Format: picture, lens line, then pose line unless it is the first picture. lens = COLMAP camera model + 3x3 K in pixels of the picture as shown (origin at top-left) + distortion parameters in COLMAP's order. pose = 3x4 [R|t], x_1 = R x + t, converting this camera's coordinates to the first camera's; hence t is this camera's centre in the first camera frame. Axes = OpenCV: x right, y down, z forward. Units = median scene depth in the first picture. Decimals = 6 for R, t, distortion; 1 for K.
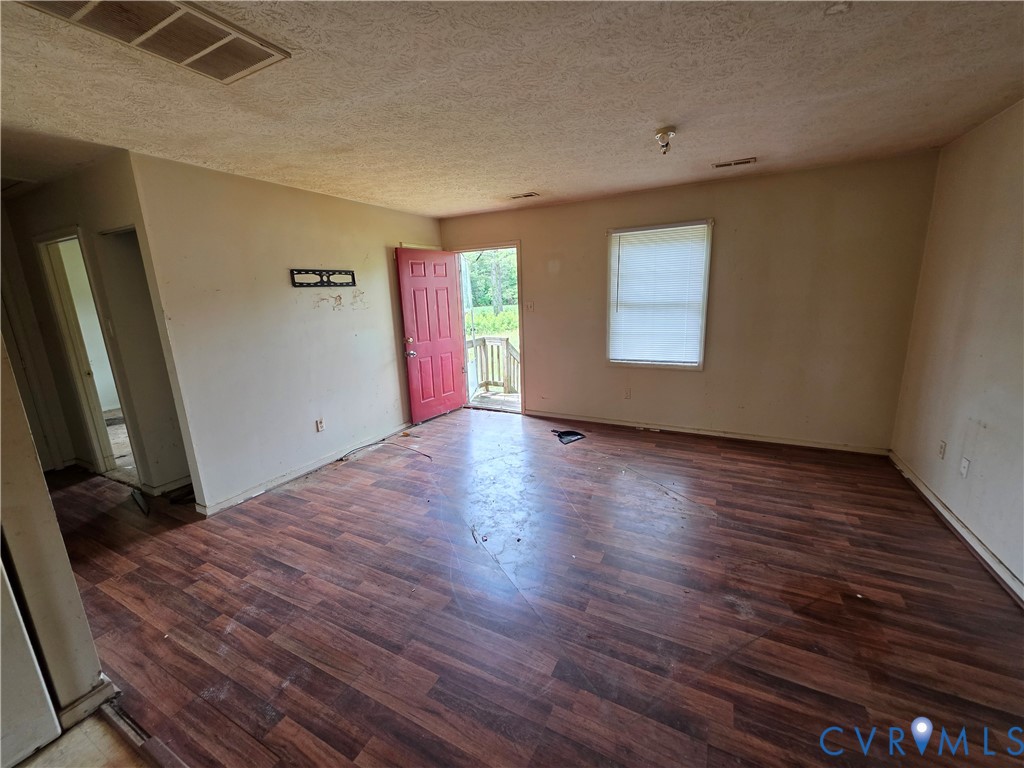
lens RADIAL K [[406.9, 0, 507.6], [0, 406.9, 382.6], [0, 0, 1]] dist [0.018787, 0.000219]
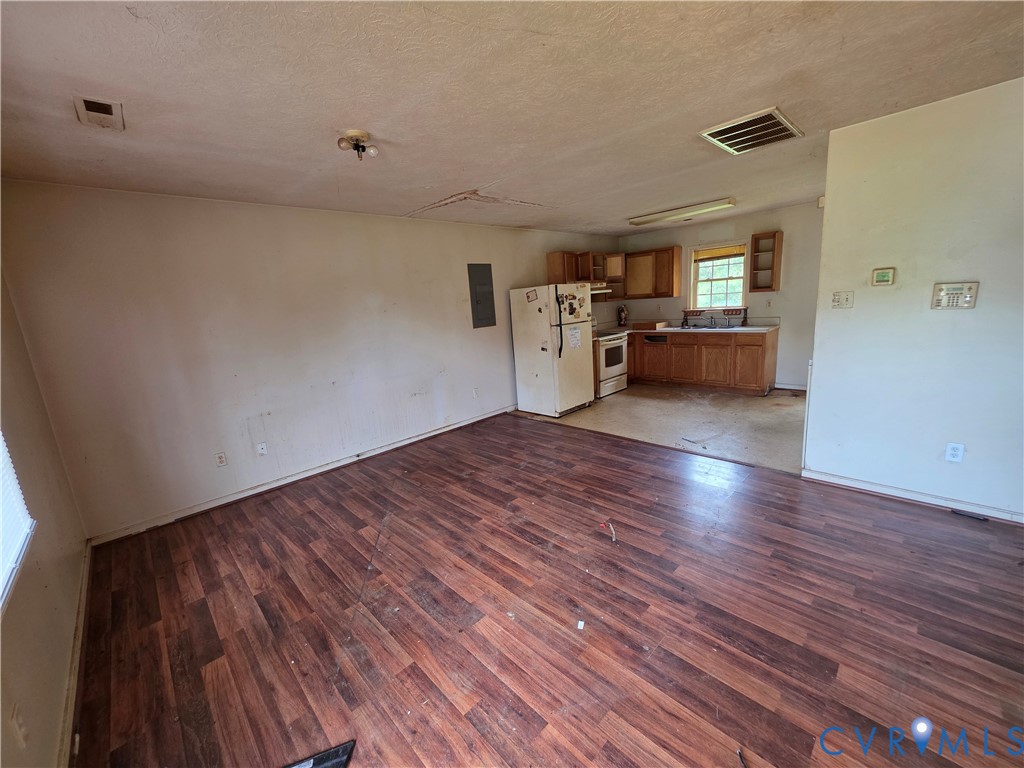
lens RADIAL K [[406.9, 0, 510.9], [0, 406.9, 387.0], [0, 0, 1]] dist [0.018787, 0.000219]
pose [[-0.946119, 0.035003, 0.321923, -0.168118], [0.166048, 0.905932, 0.389506, -0.355428], [-0.278007, 0.421974, -0.862931, 1.652340]]
